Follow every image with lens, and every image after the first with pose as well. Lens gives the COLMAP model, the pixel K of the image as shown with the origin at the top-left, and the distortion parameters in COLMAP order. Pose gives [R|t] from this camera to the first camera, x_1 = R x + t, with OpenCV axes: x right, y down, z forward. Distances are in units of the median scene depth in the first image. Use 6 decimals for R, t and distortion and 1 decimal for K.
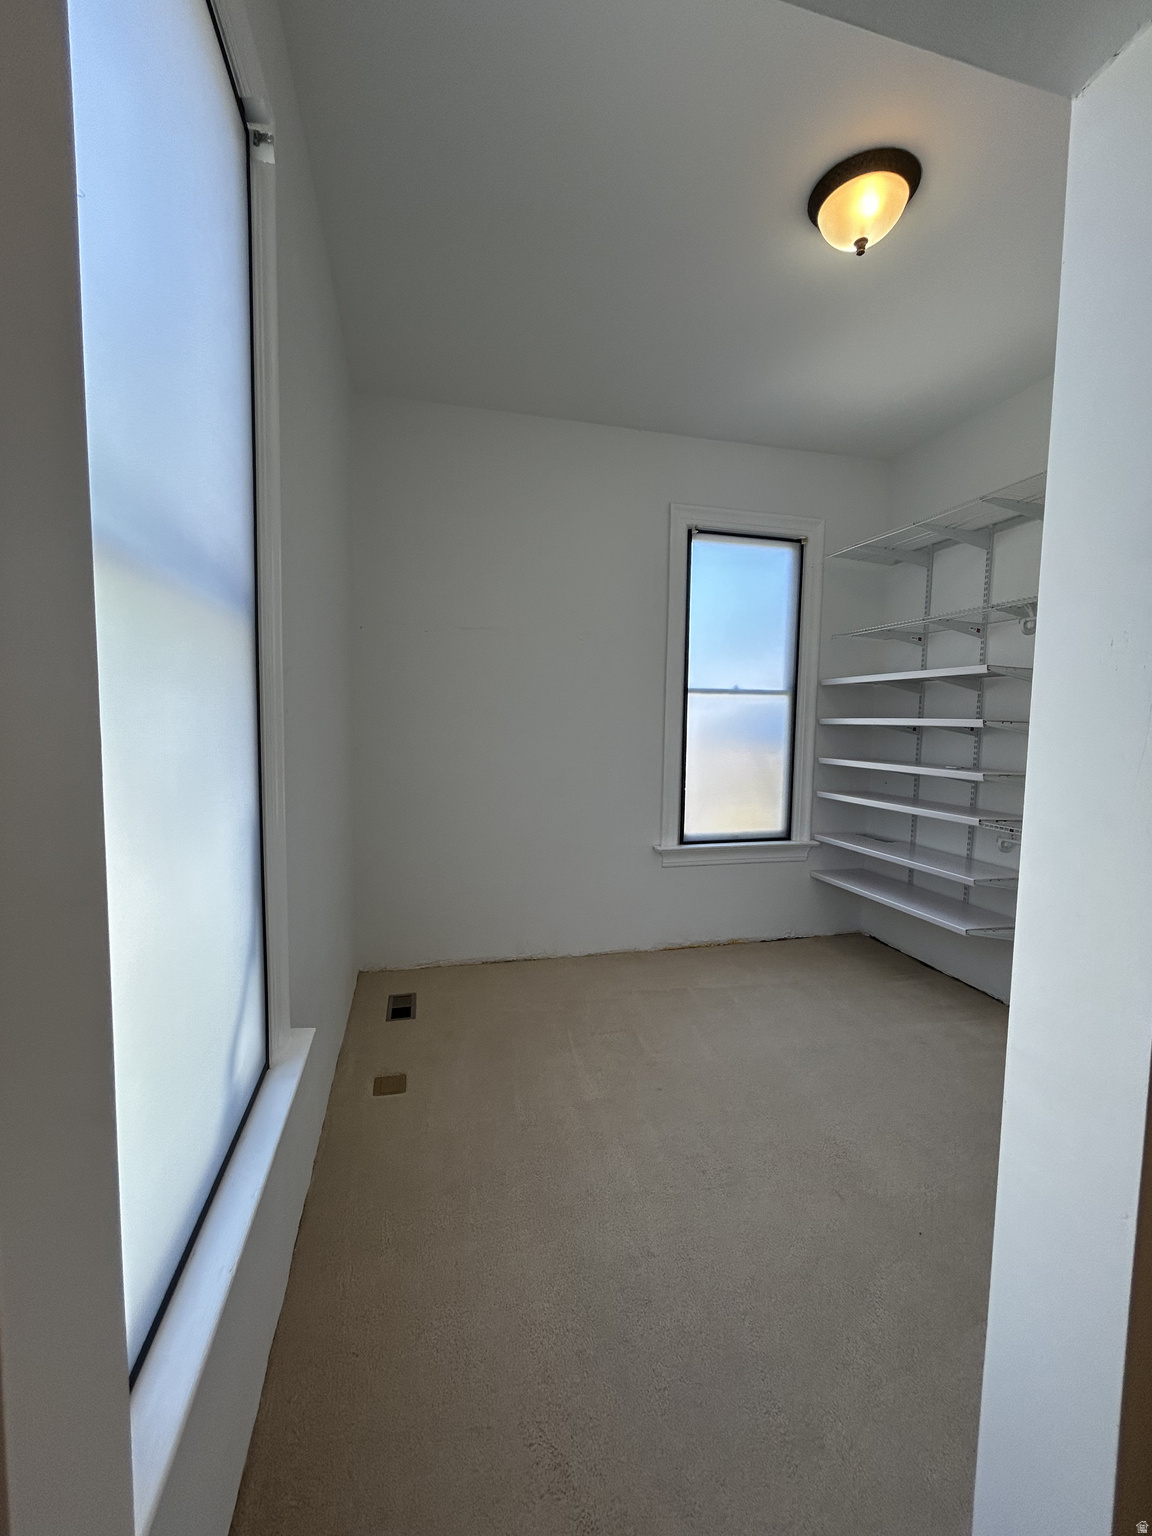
lens RADIAL K [[620.3, 0, 576.0], [0, 620.3, 768.0], [0, 0, 1]] dist [-0.002442, -0.000106]
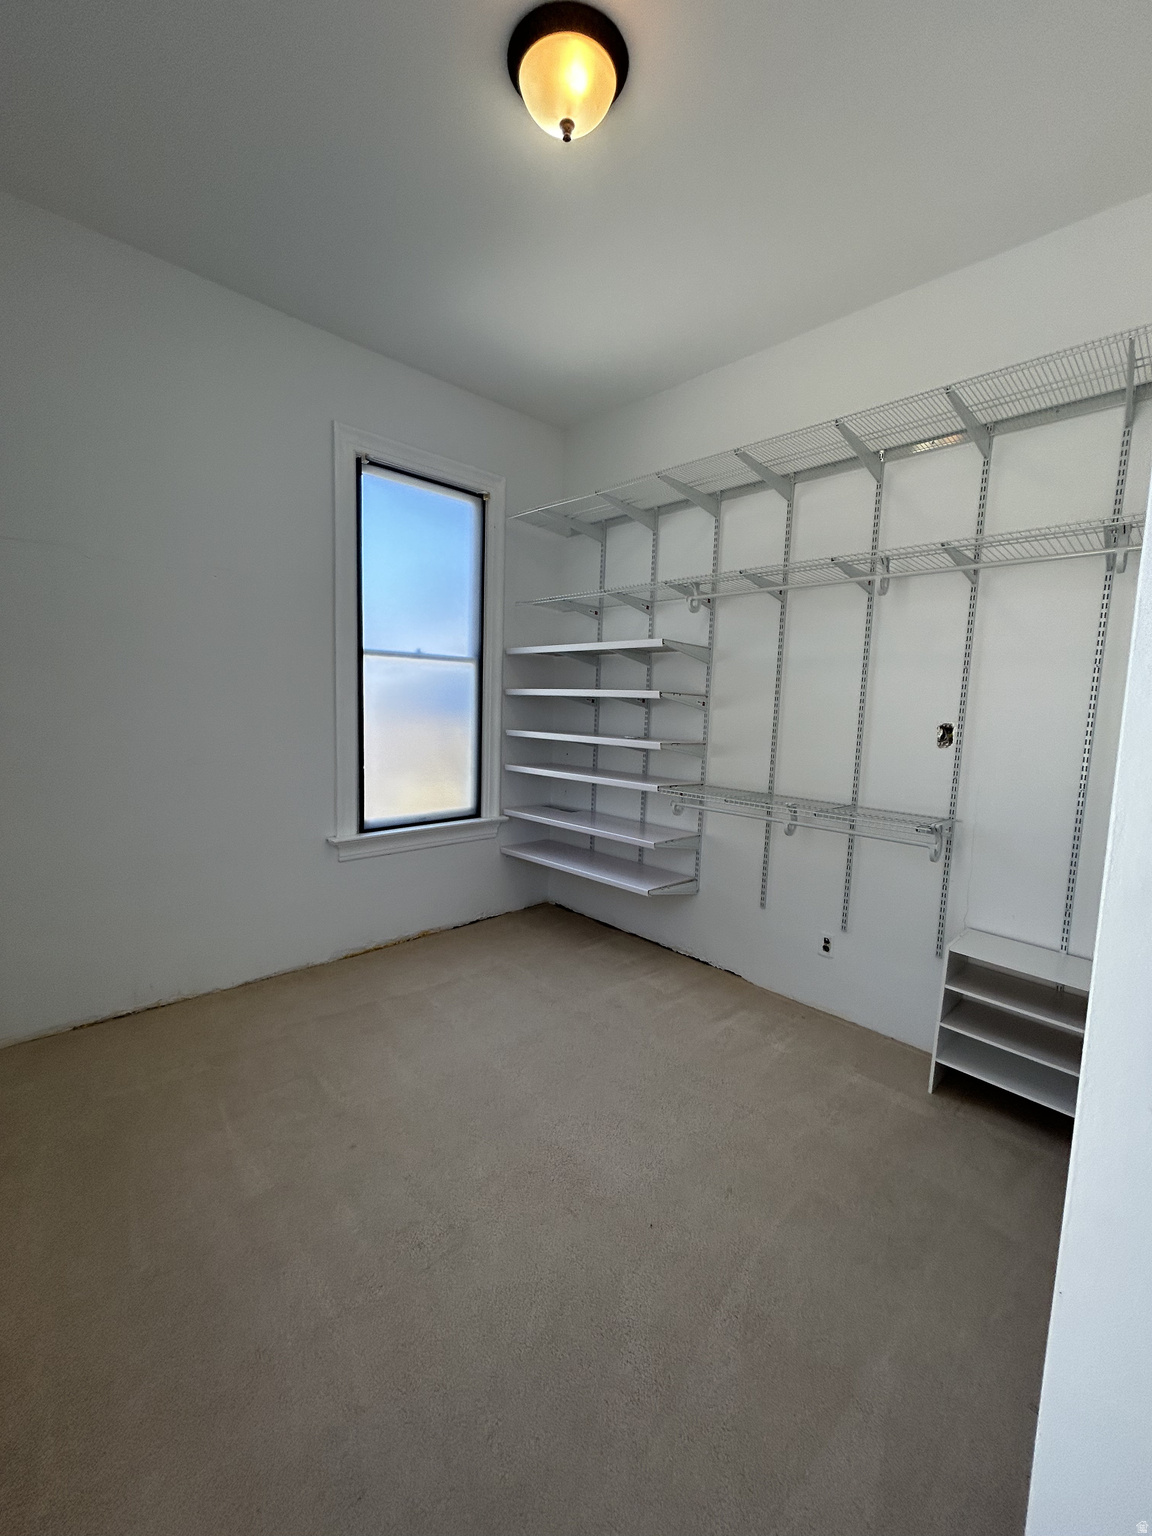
lens RADIAL K [[620.3, 0, 576.0], [0, 620.3, 768.0], [0, 0, 1]] dist [-0.002442, -0.000106]
pose [[0.866170, -0.041134, 0.498054, 0.004055], [0.021016, 0.998723, 0.045935, 0.000886], [-0.499307, -0.029321, 0.865929, 0.117052]]
